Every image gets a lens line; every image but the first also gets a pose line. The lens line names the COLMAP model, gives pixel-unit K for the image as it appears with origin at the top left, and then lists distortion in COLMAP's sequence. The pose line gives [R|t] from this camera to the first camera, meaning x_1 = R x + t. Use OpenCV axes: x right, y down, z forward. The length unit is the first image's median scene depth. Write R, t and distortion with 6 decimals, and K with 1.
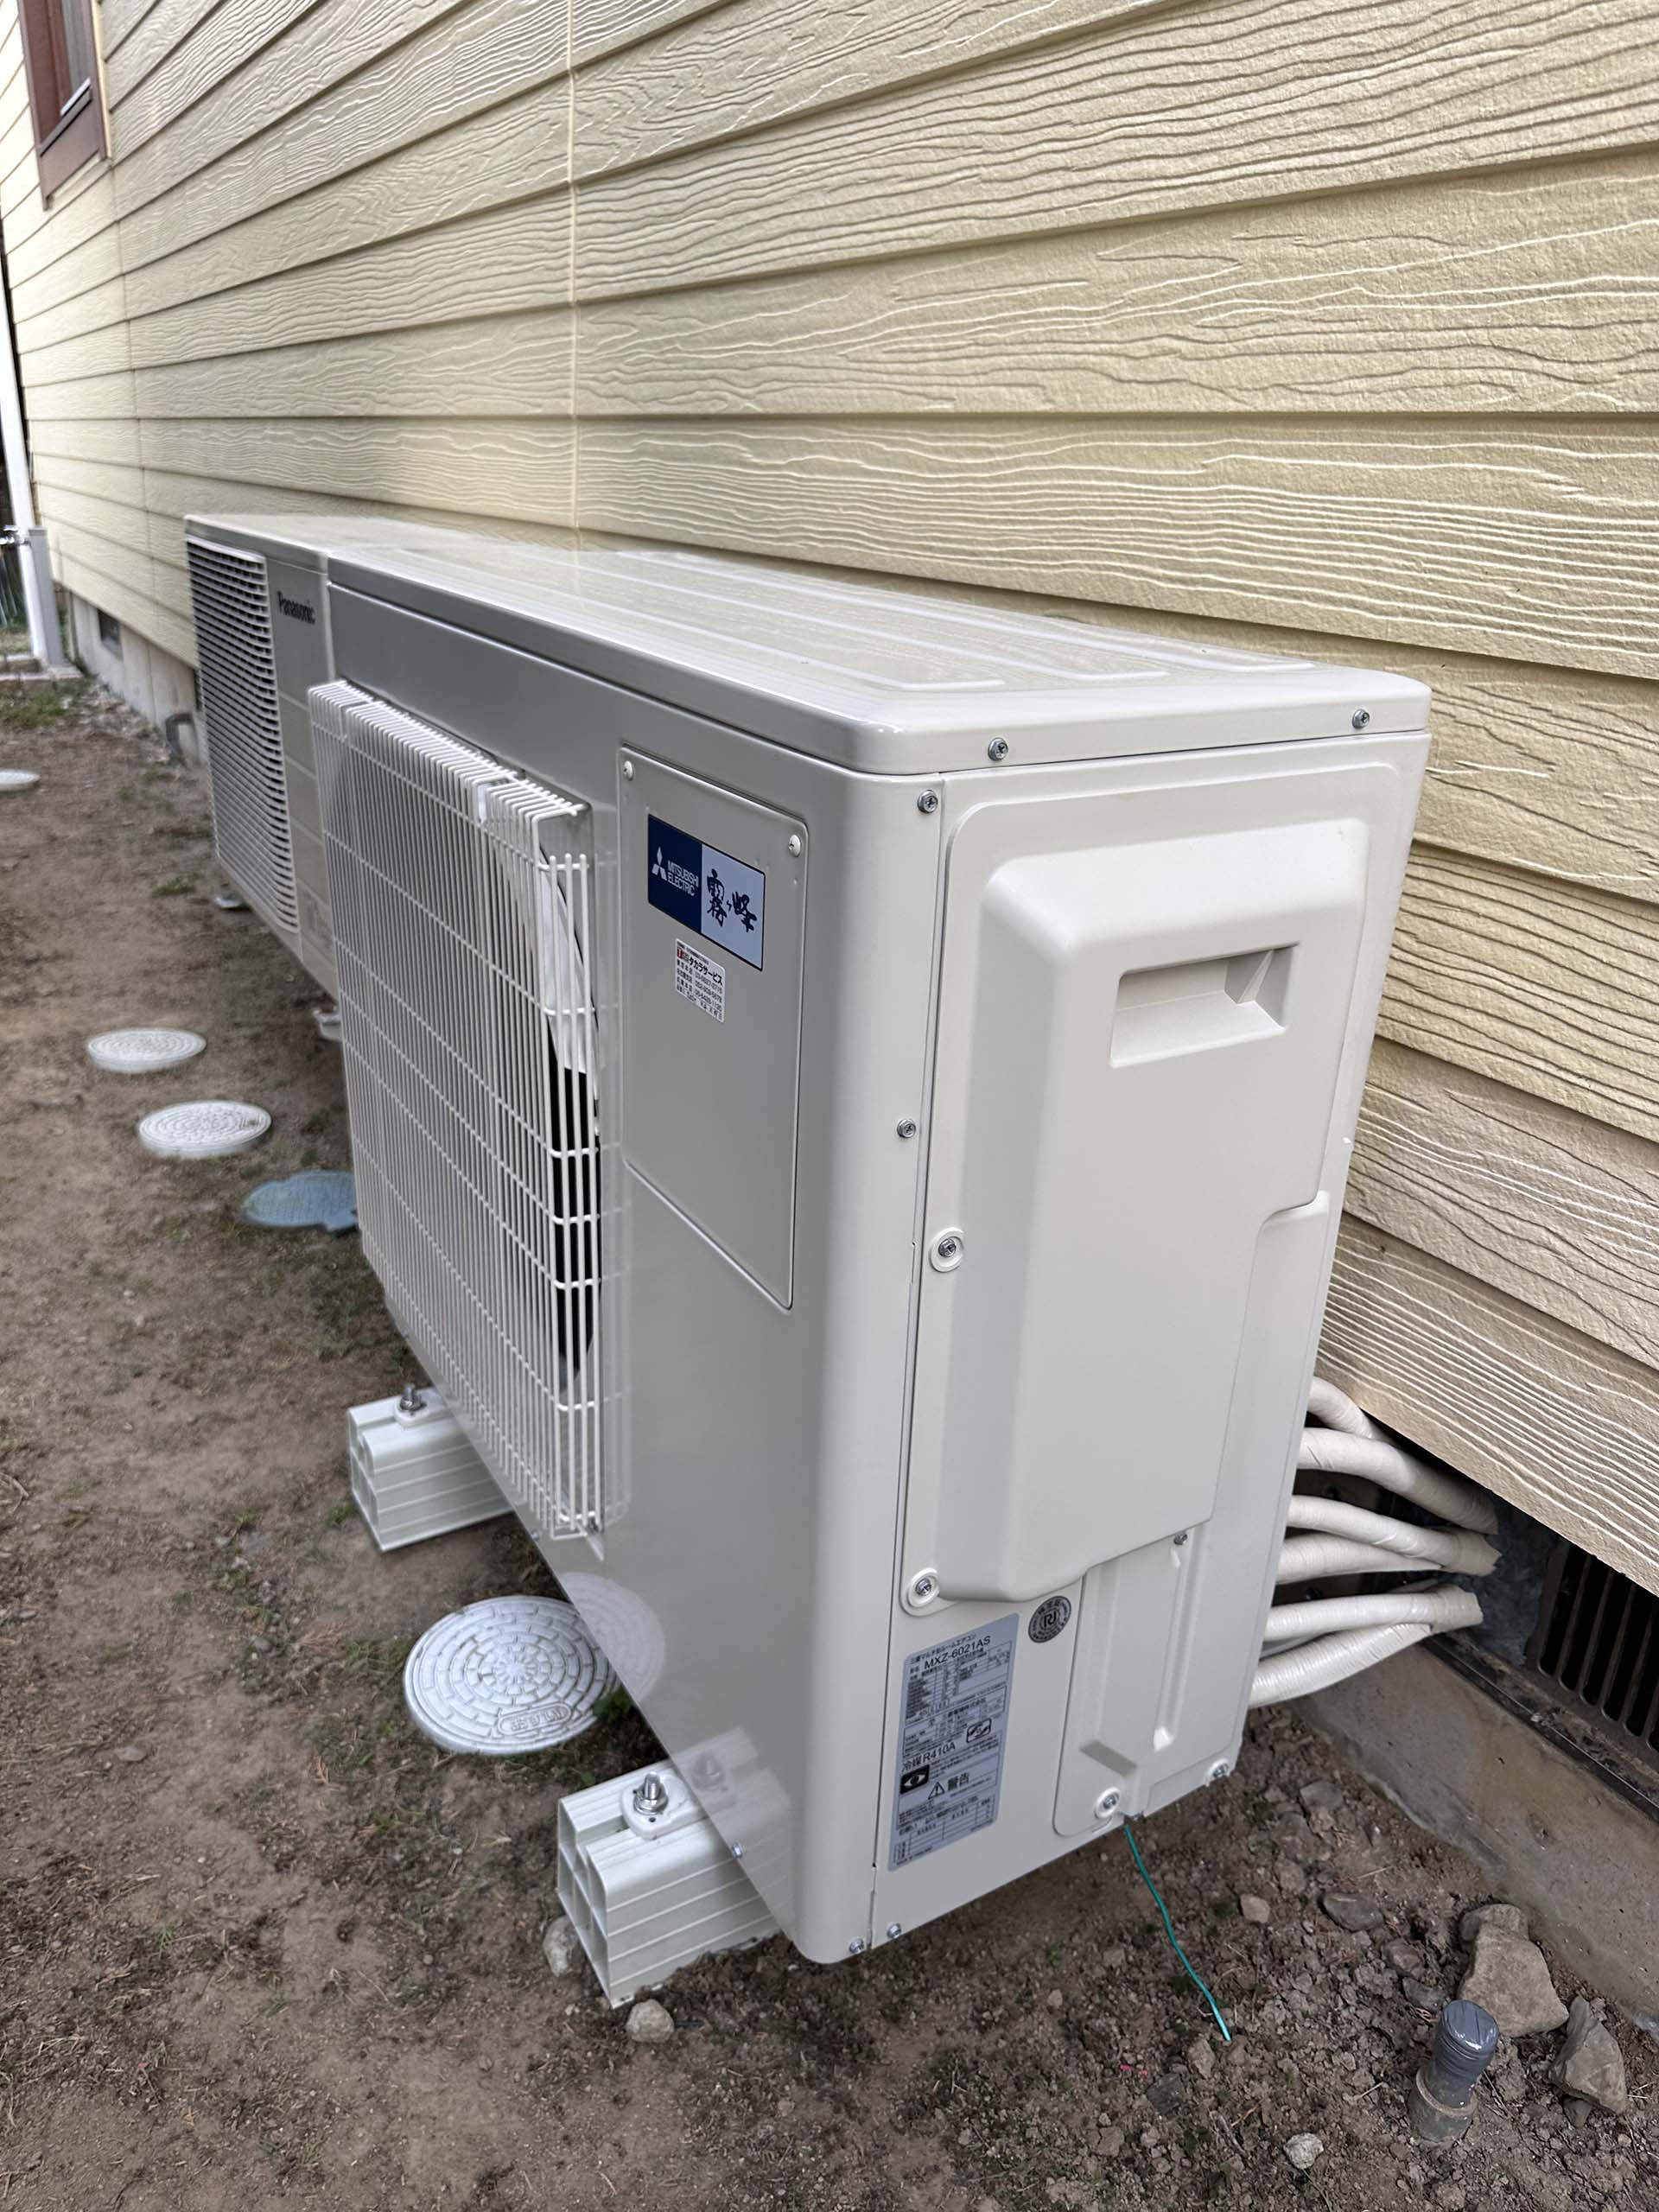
lens RADIAL K [[1603.7, 0, 797.1], [0, 1603.7, 1119.9], [0, 0, 1]] dist [0.015360, -0.033565]
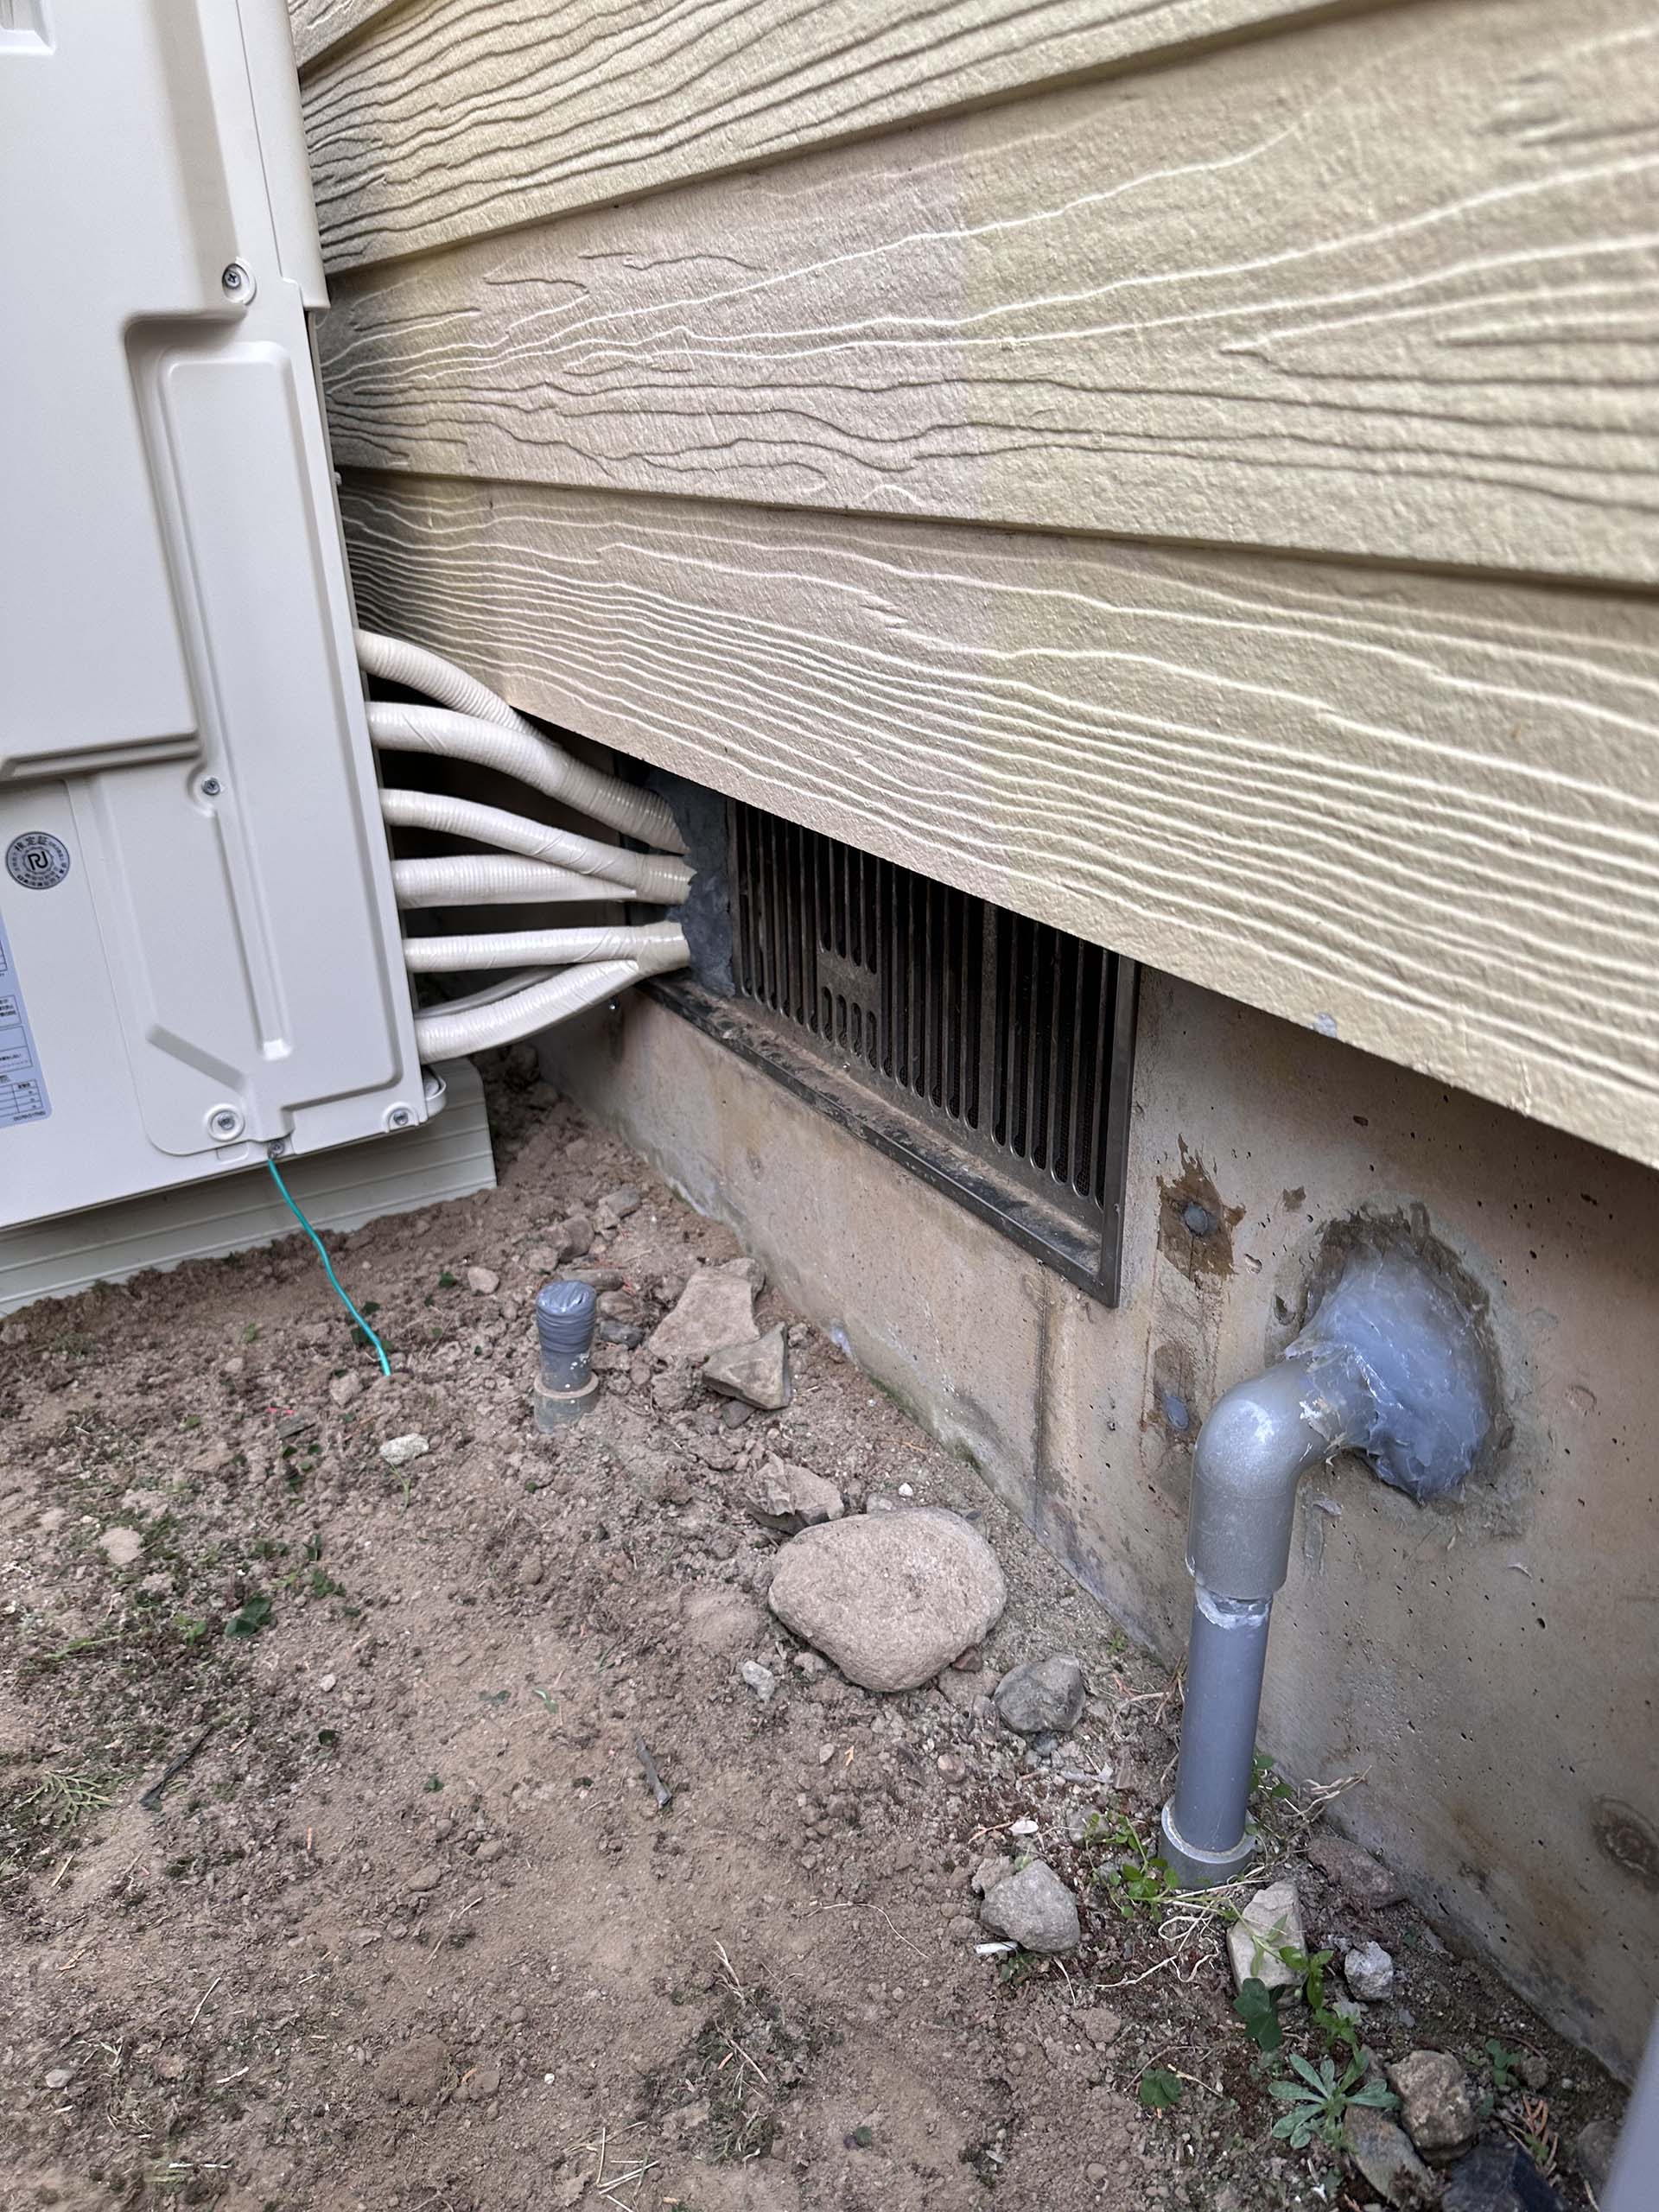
lens RADIAL K [[1603.7, 0, 792.0], [0, 1603.7, 1136.1], [0, 0, 1]] dist [0.015360, -0.033565]
pose [[0.997294, -0.066762, -0.030784, 0.544674], [0.068216, 0.996472, 0.048896, 0.406192], [0.027411, -0.050864, 0.998329, 0.084954]]
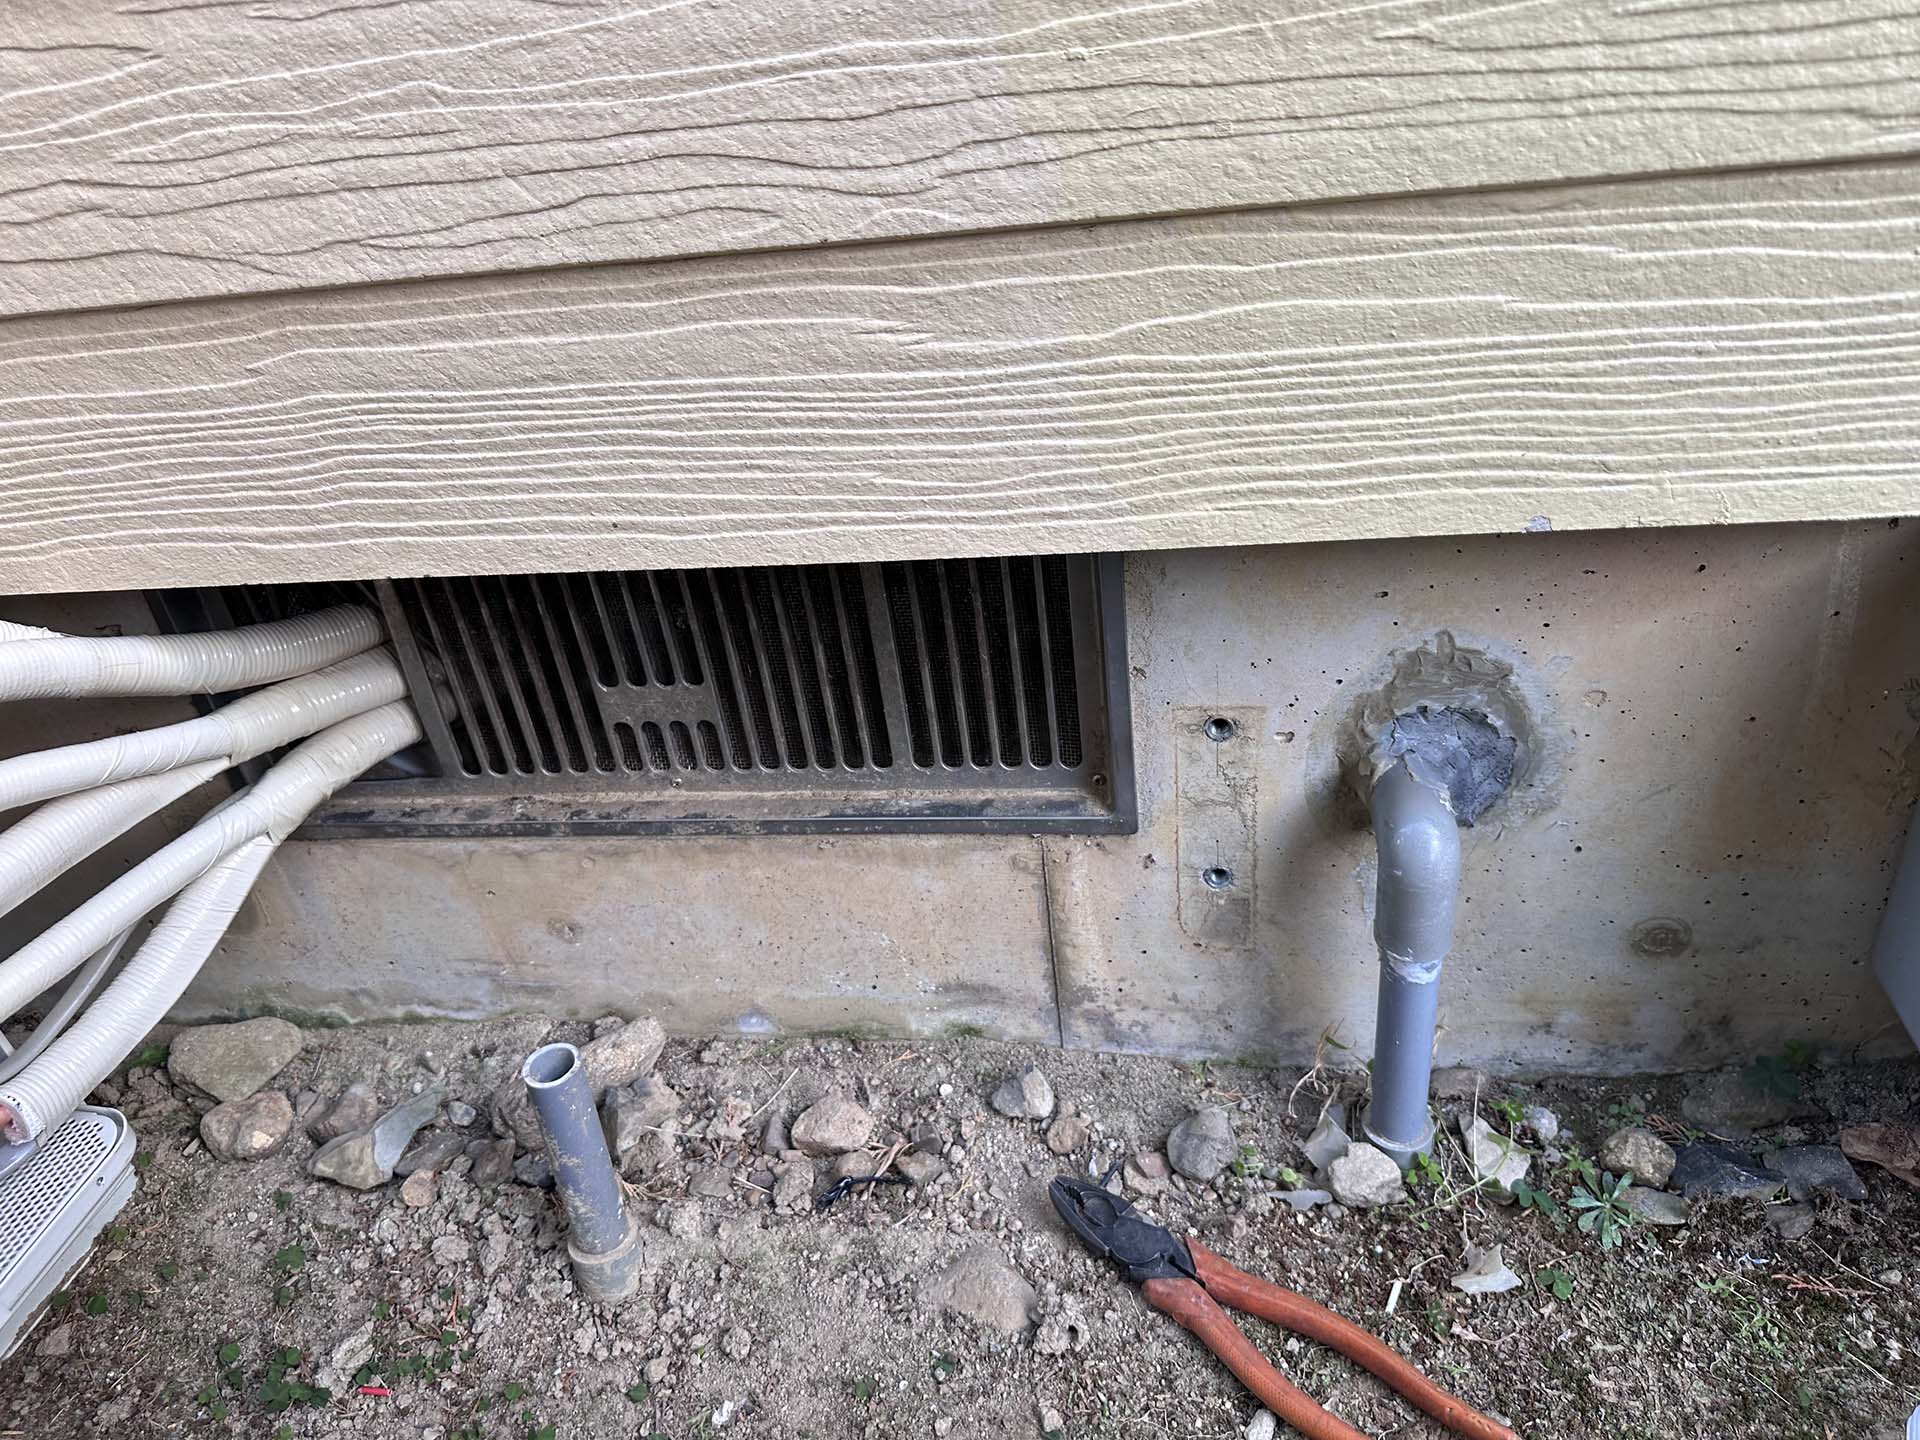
lens RADIAL K [[1392.0, 0, 949.4], [0, 1392.0, 733.4], [0, 0, 1]] dist [0.015360, -0.033565]
pose [[0.610141, -0.518415, 0.599144, 0.200811], [0.428282, 0.852016, 0.301071, 0.225628], [-0.666560, 0.072907, 0.741878, 0.300813]]
